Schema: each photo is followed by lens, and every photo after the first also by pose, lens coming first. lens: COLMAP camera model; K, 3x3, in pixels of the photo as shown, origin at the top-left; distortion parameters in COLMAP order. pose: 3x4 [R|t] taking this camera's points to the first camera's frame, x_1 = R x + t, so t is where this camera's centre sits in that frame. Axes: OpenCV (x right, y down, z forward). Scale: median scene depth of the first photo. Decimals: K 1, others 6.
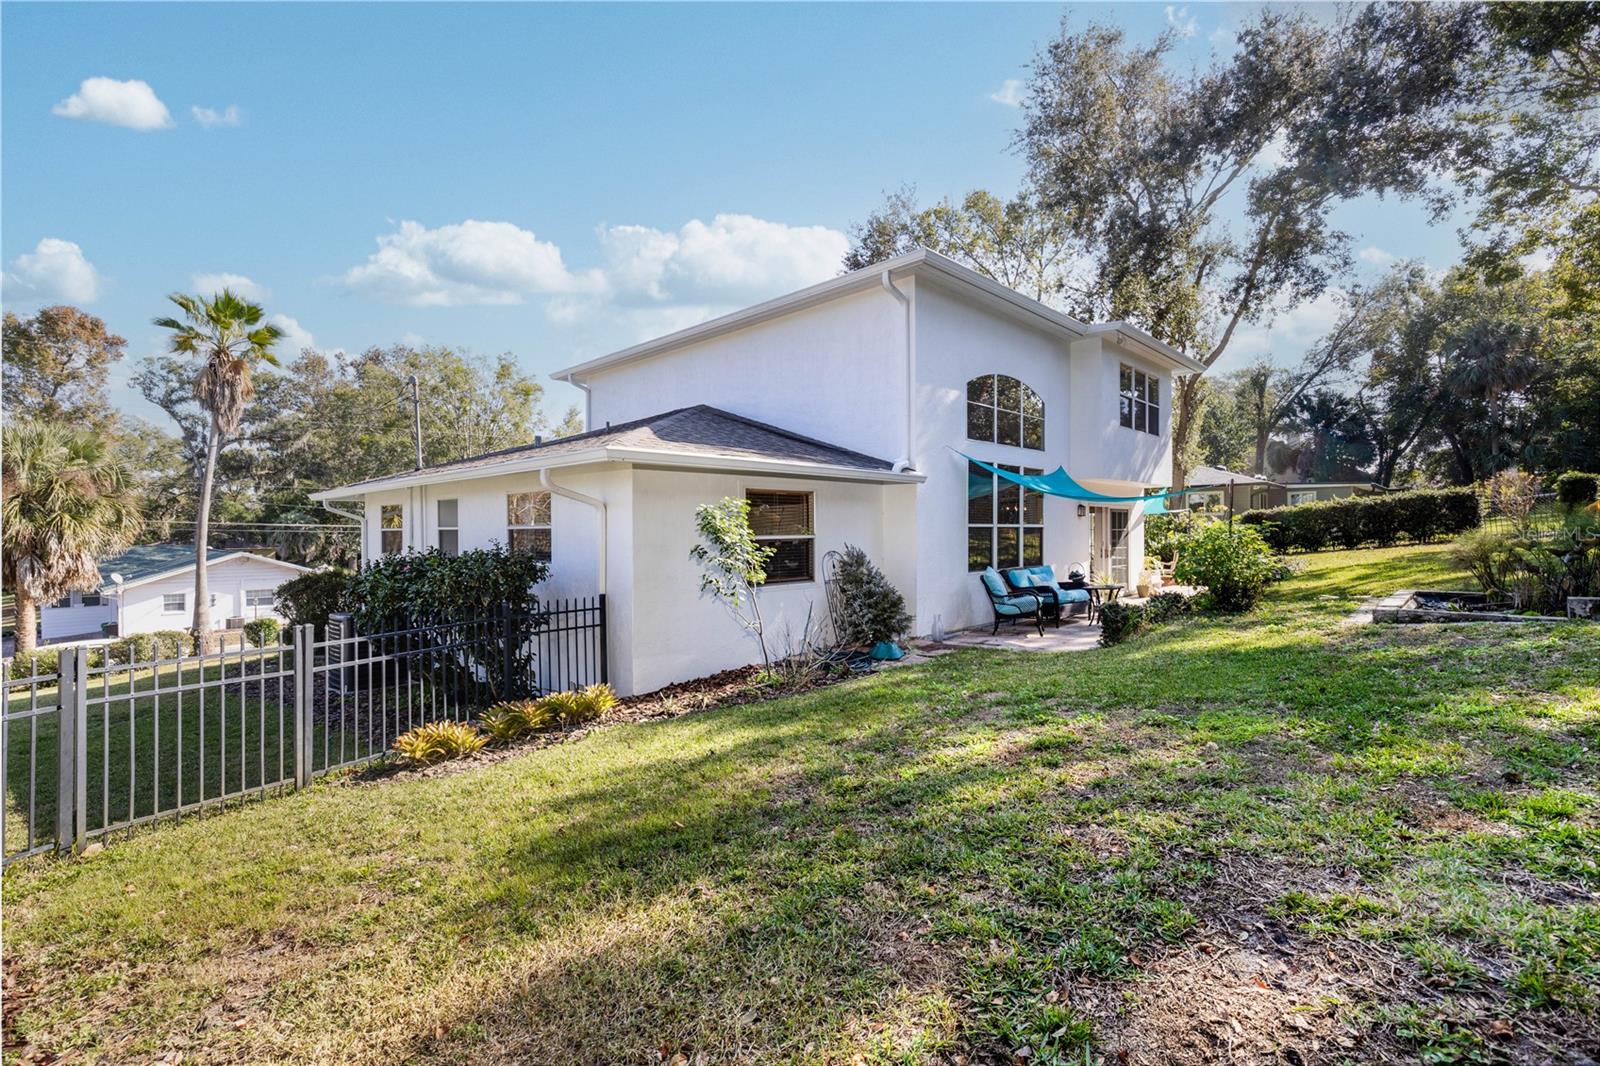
lens RADIAL K [[717.7, 0, 797.1], [0, 717.7, 532.4], [0, 0, 1]] dist [0.013700, -0.005589]
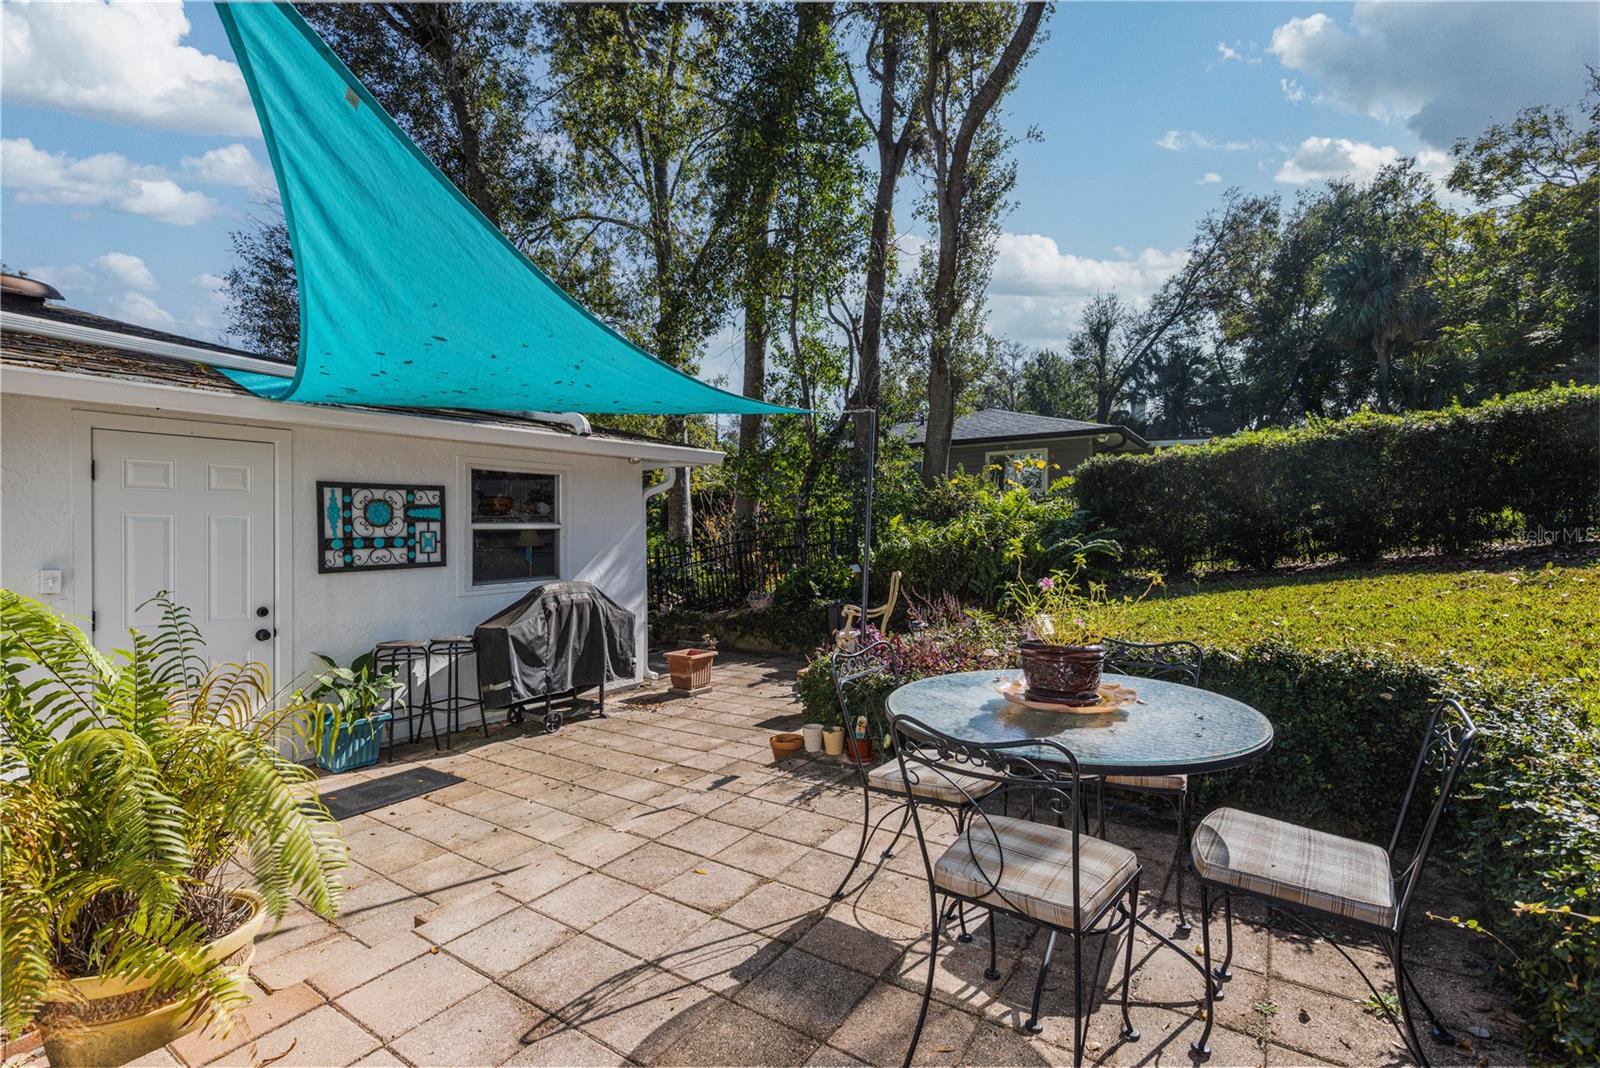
lens RADIAL K [[717.7, 0, 797.1], [0, 717.7, 533.4], [0, 0, 1]] dist [0.013700, -0.005589]
pose [[0.984168, -0.005441, 0.177155, 0.185418], [0.005280, 0.999985, 0.001382, 0.003001], [-0.177160, -0.000425, 0.984182, 0.301609]]
